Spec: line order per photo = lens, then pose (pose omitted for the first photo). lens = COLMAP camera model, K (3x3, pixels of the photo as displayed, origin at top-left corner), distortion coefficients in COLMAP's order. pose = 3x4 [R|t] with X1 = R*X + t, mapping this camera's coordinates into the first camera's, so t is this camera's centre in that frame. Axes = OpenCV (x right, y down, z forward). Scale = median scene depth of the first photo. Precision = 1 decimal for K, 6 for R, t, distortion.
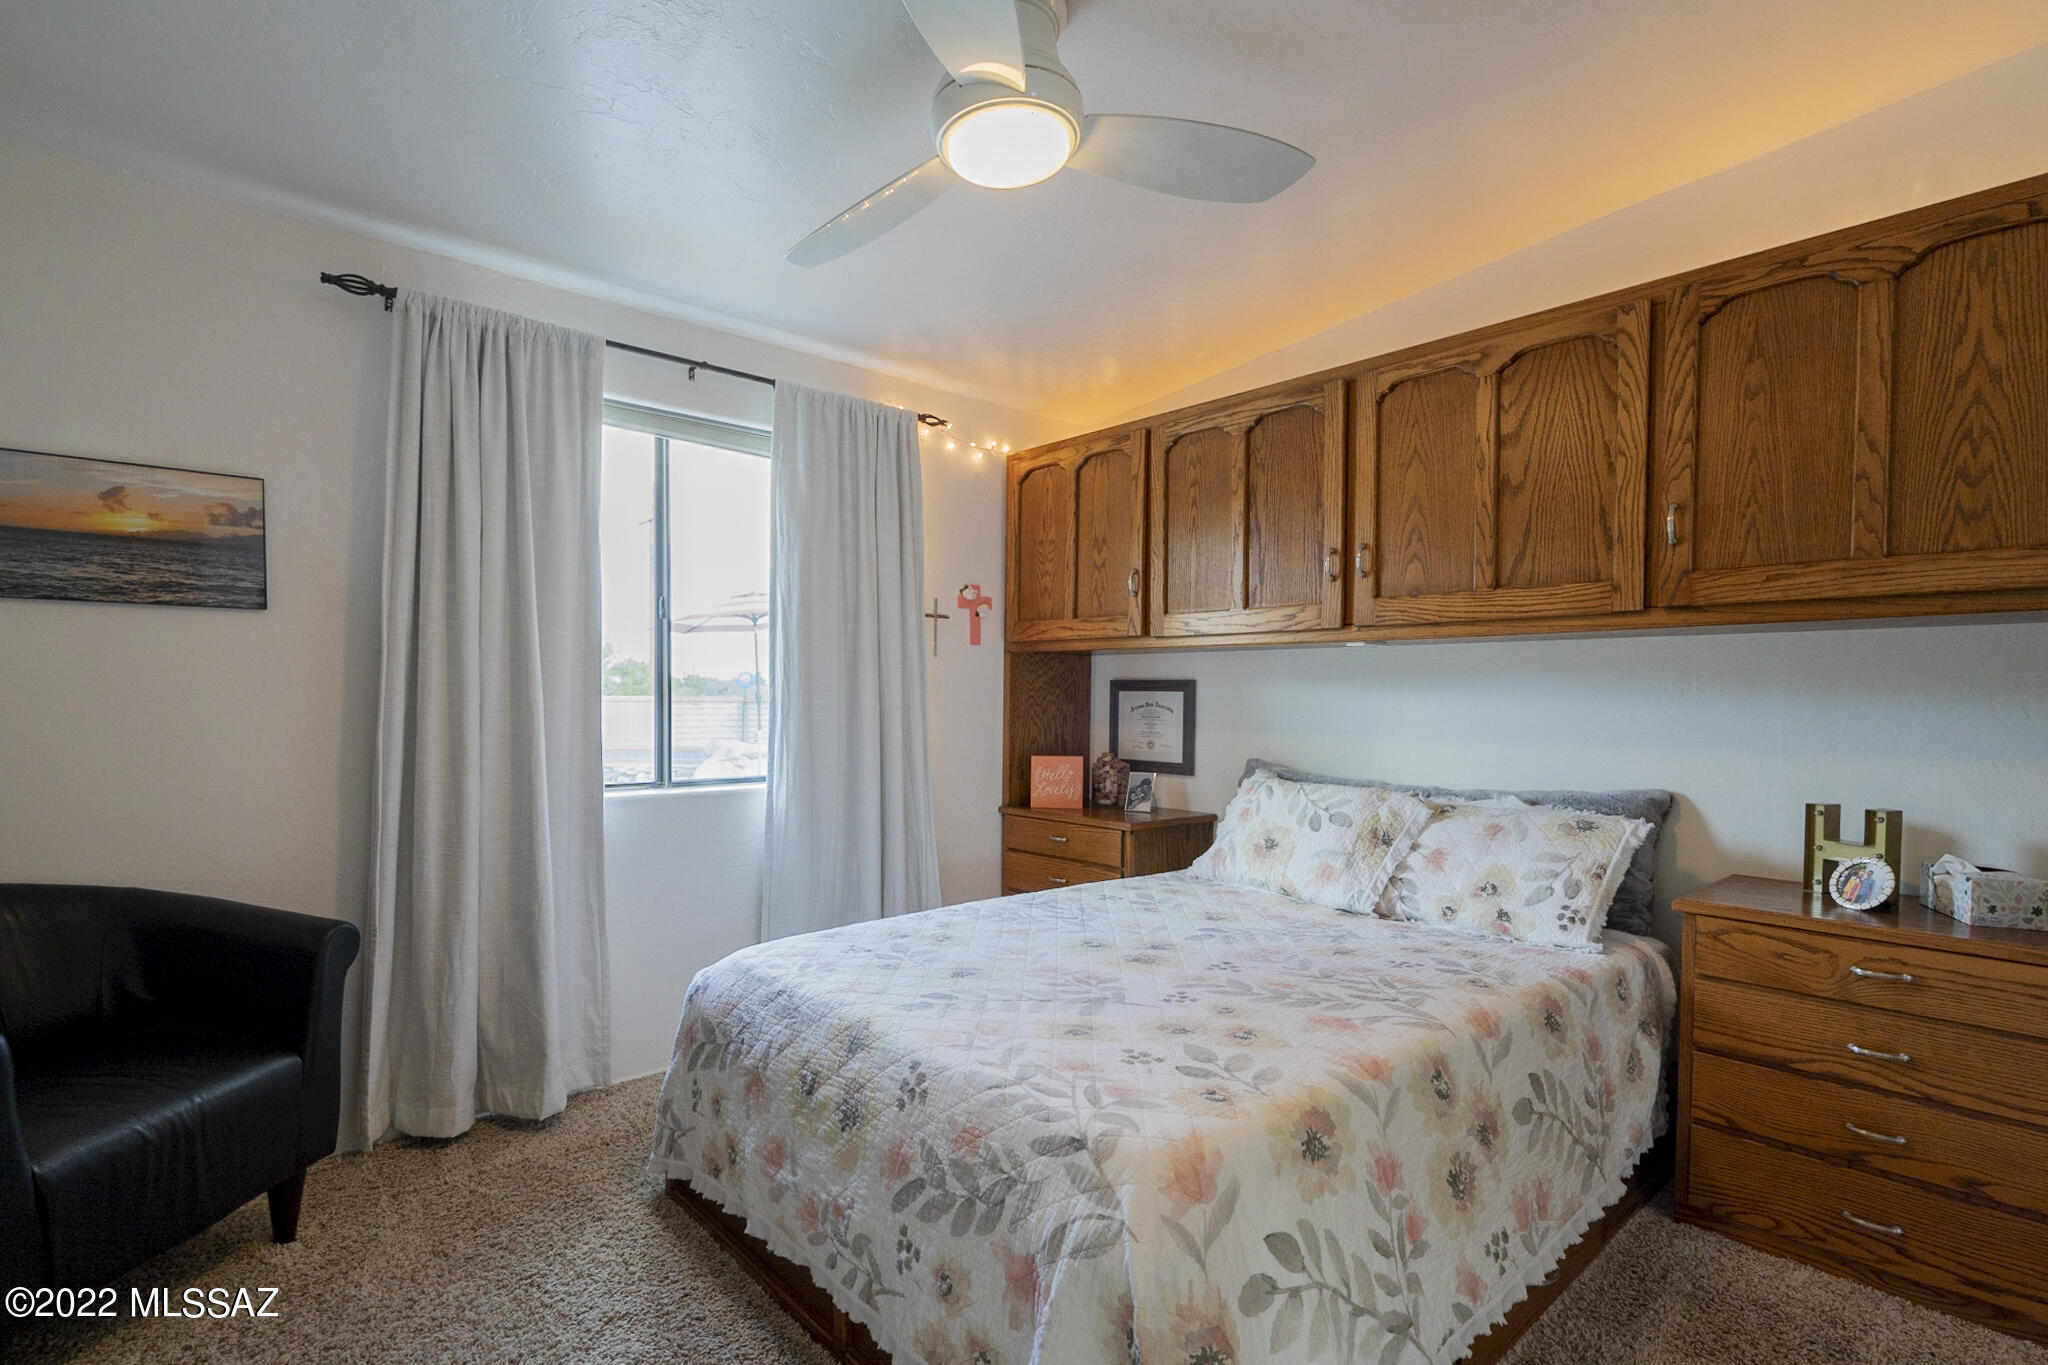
lens RADIAL K [[941.1, 0, 1036.0], [0, 941.1, 689.2], [0, 0, 1]] dist [0.002824, 0.000276]
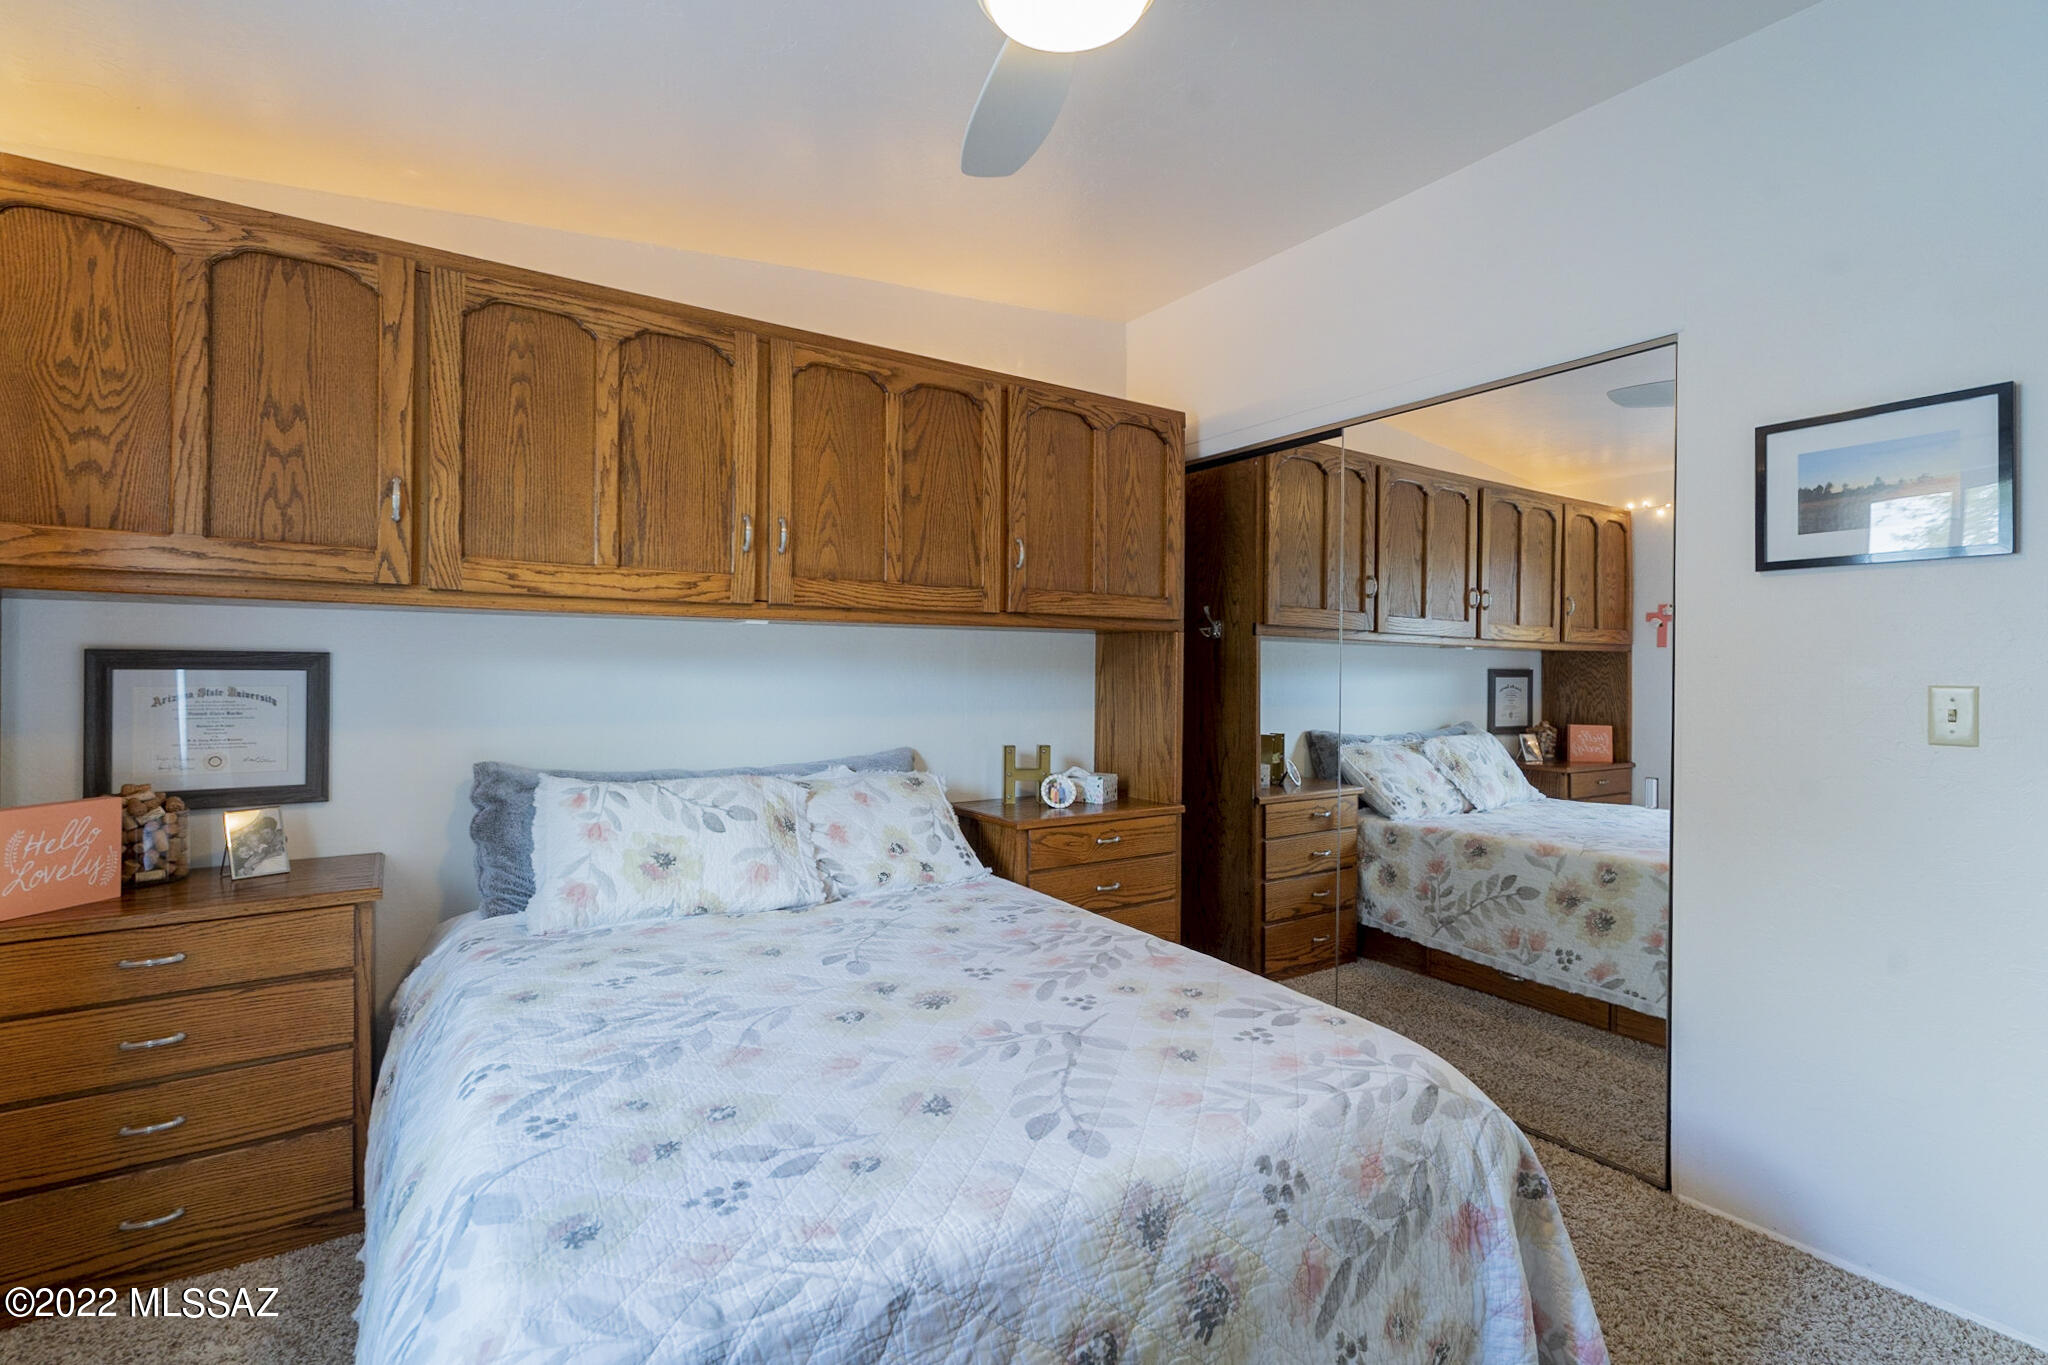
lens RADIAL K [[918.1, 0, 1021.2], [0, 918.1, 649.8], [0, 0, 1]] dist [-0.002506, -0.000225]
pose [[0.166116, 0.013964, 0.986007, -0.602221], [-0.010847, 0.999865, -0.012333, -0.014381], [-0.986047, -0.008647, 0.166245, 0.696246]]
